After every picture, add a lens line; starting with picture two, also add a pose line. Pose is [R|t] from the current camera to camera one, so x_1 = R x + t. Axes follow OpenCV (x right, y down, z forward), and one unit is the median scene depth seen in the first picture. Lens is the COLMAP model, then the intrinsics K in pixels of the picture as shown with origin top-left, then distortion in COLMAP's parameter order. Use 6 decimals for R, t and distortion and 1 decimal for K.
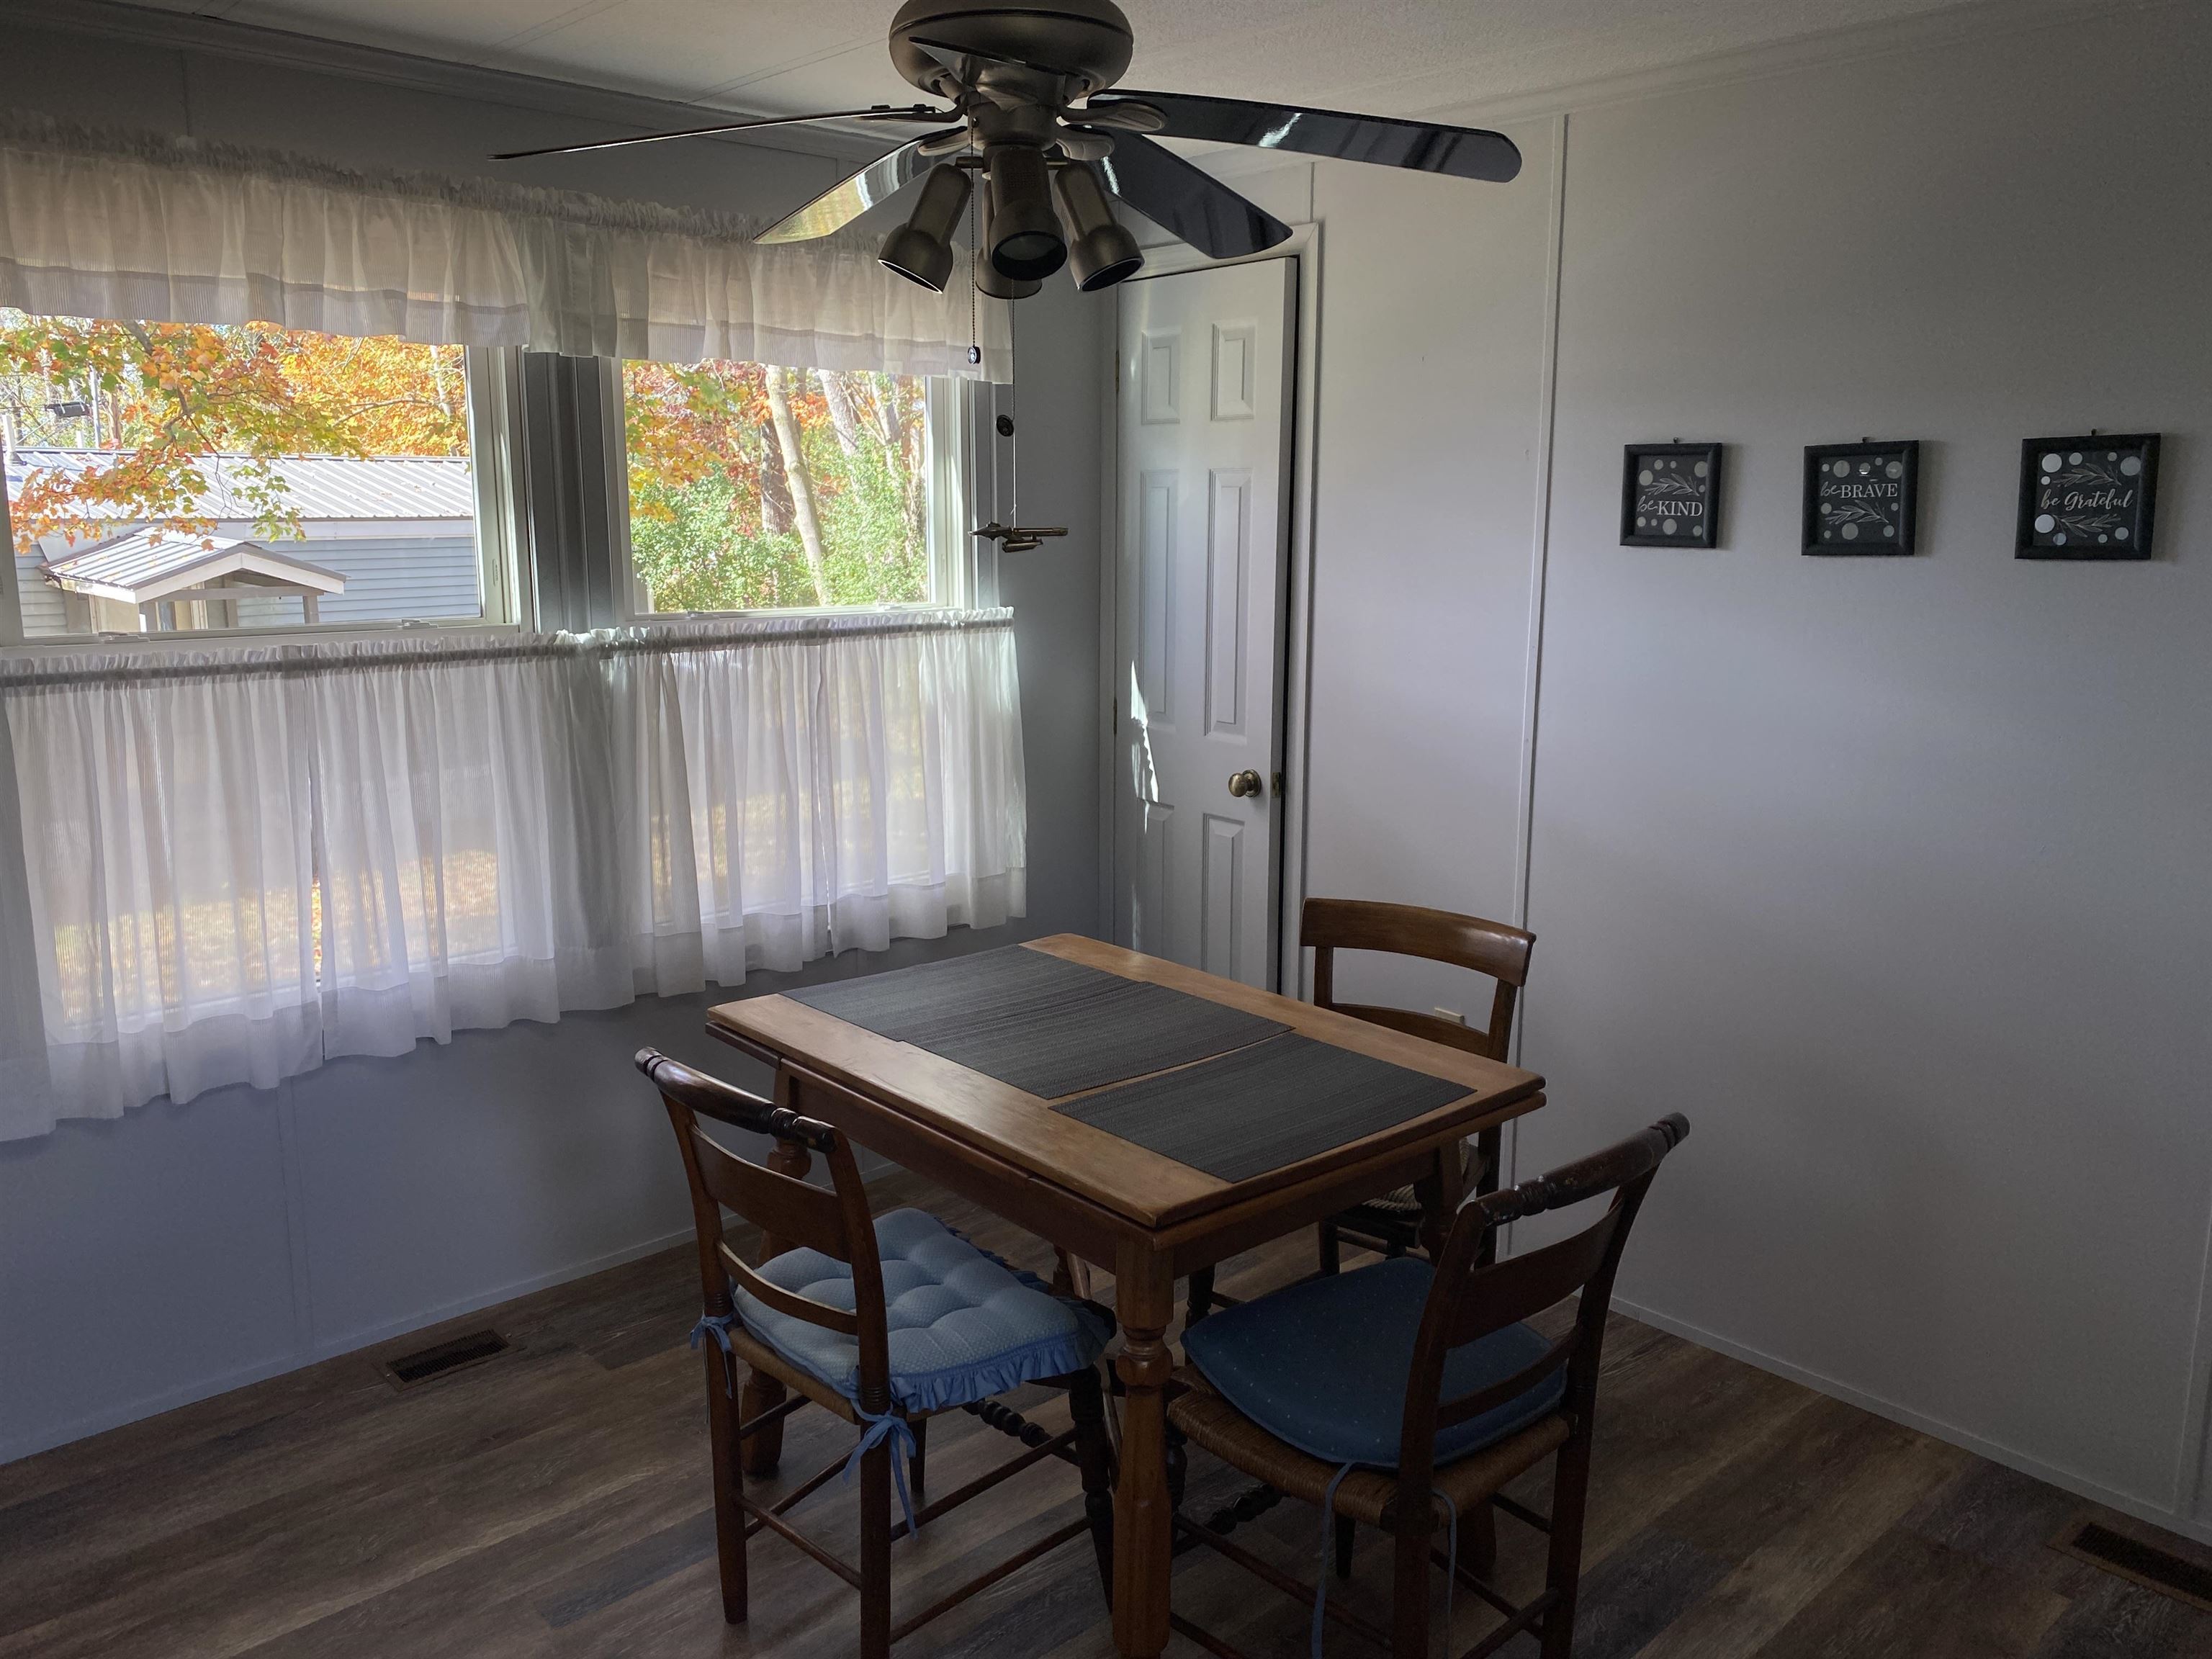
lens RADIAL K [[1684.9, 0, 1112.2], [0, 1684.9, 822.9], [0, 0, 1]] dist [0.032207, -0.019250]
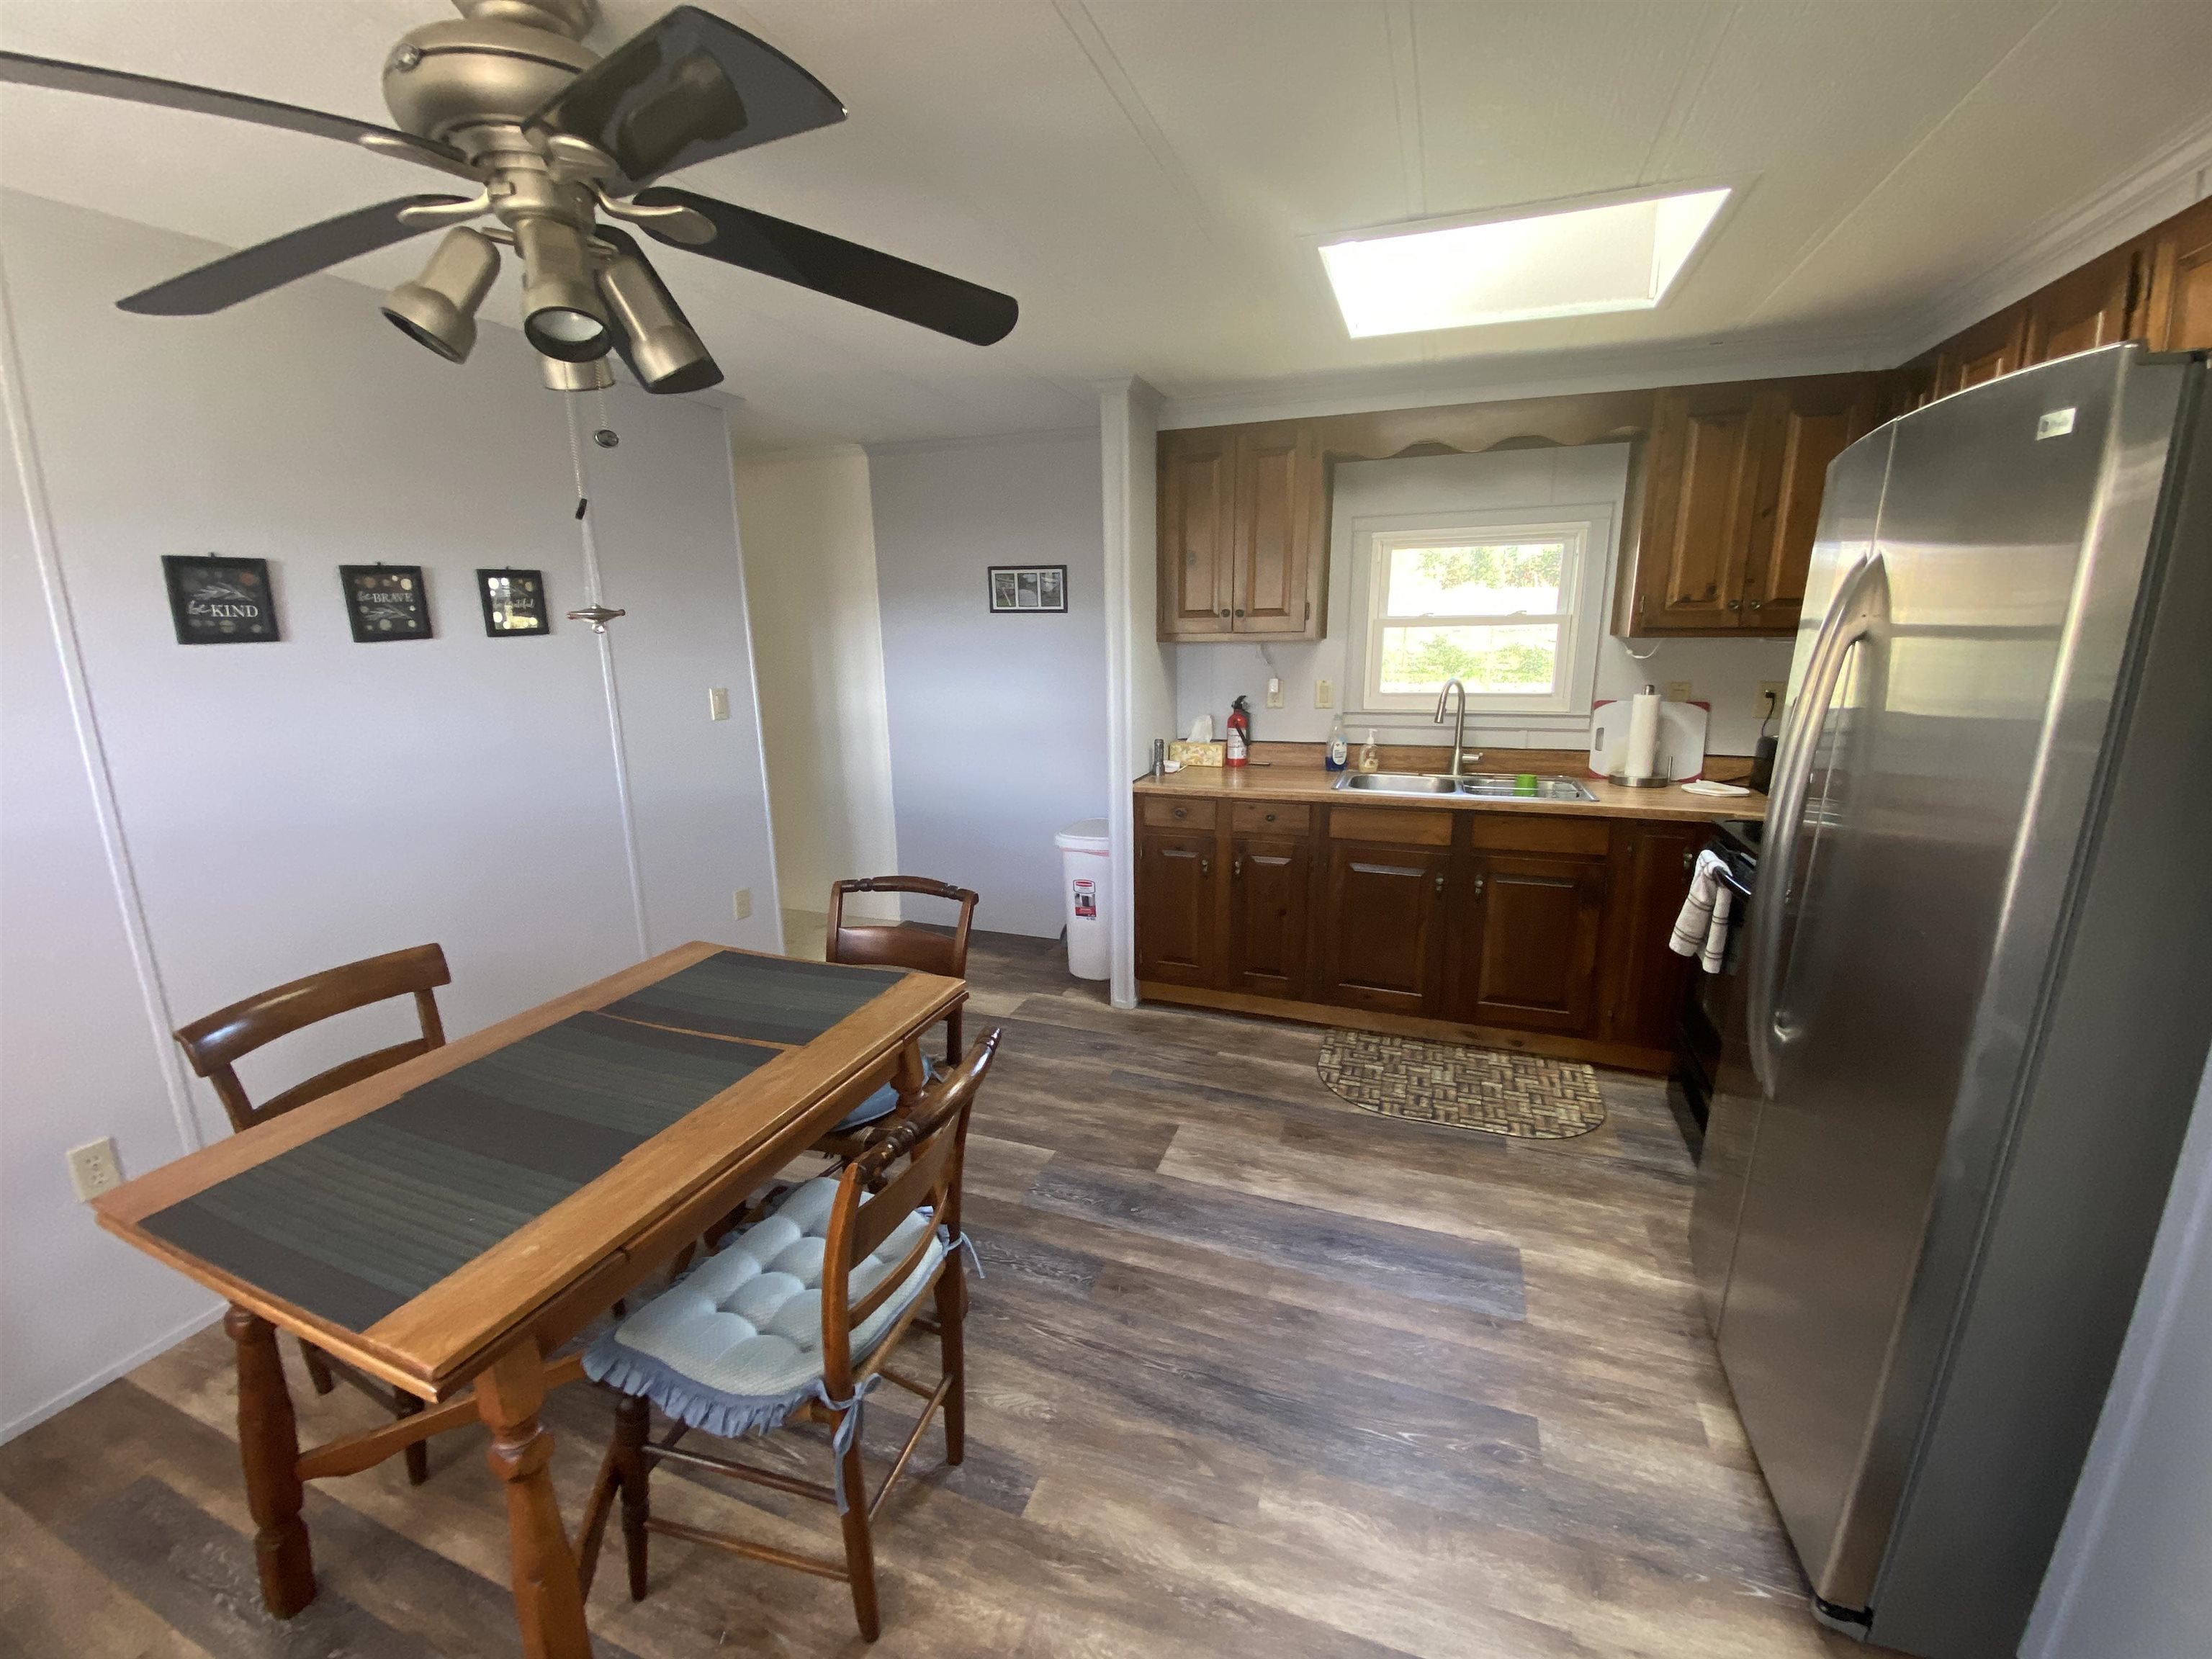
lens RADIAL K [[891.7, 0, 1103.0], [0, 891.7, 831.1], [0, 0, 1]] dist [0.028376, -0.025018]
pose [[-0.445510, -0.207293, 0.870948, -0.582716], [0.181954, 0.931557, 0.314793, -0.137085], [-0.876592, 0.298716, -0.377300, 0.800518]]
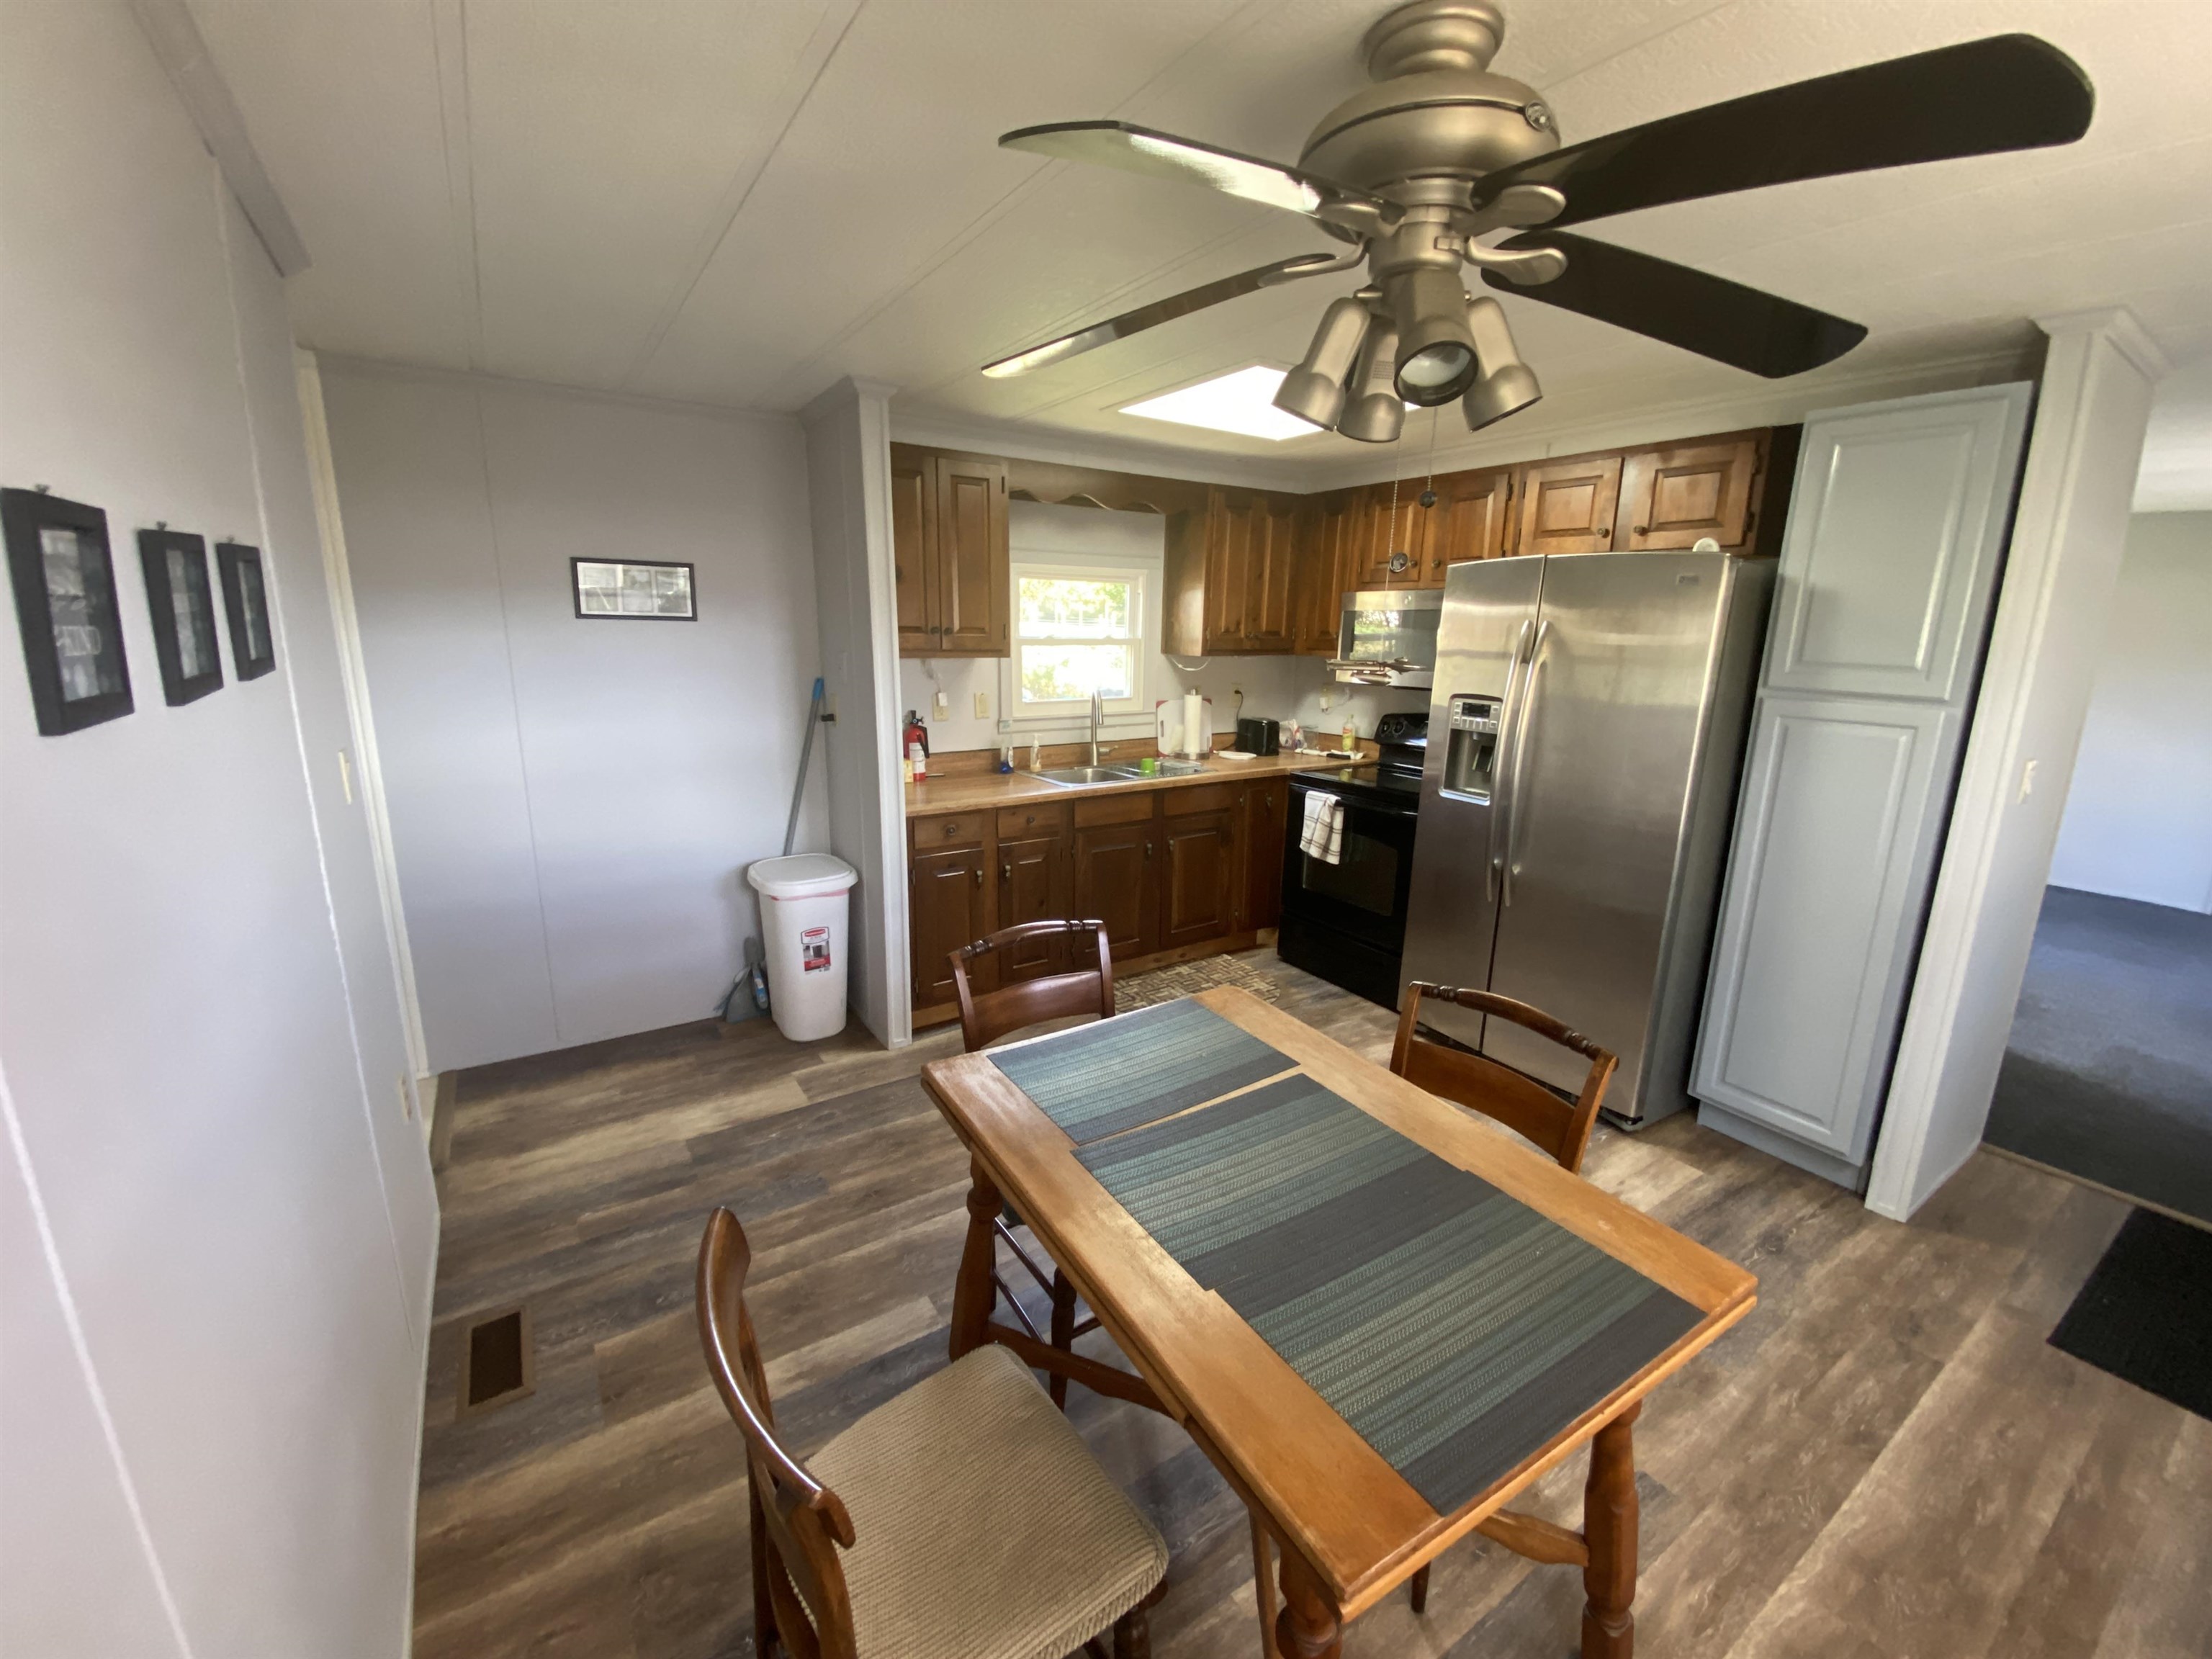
lens RADIAL K [[892.8, 0, 1104.6], [0, 892.8, 829.5], [0, 0, 1]] dist [0.034694, -0.025256]
pose [[-0.986125, -0.059620, 0.154926, 0.014757], [0.009287, 0.912001, 0.410082, -0.255734], [-0.165742, 0.405831, -0.898794, 1.289432]]
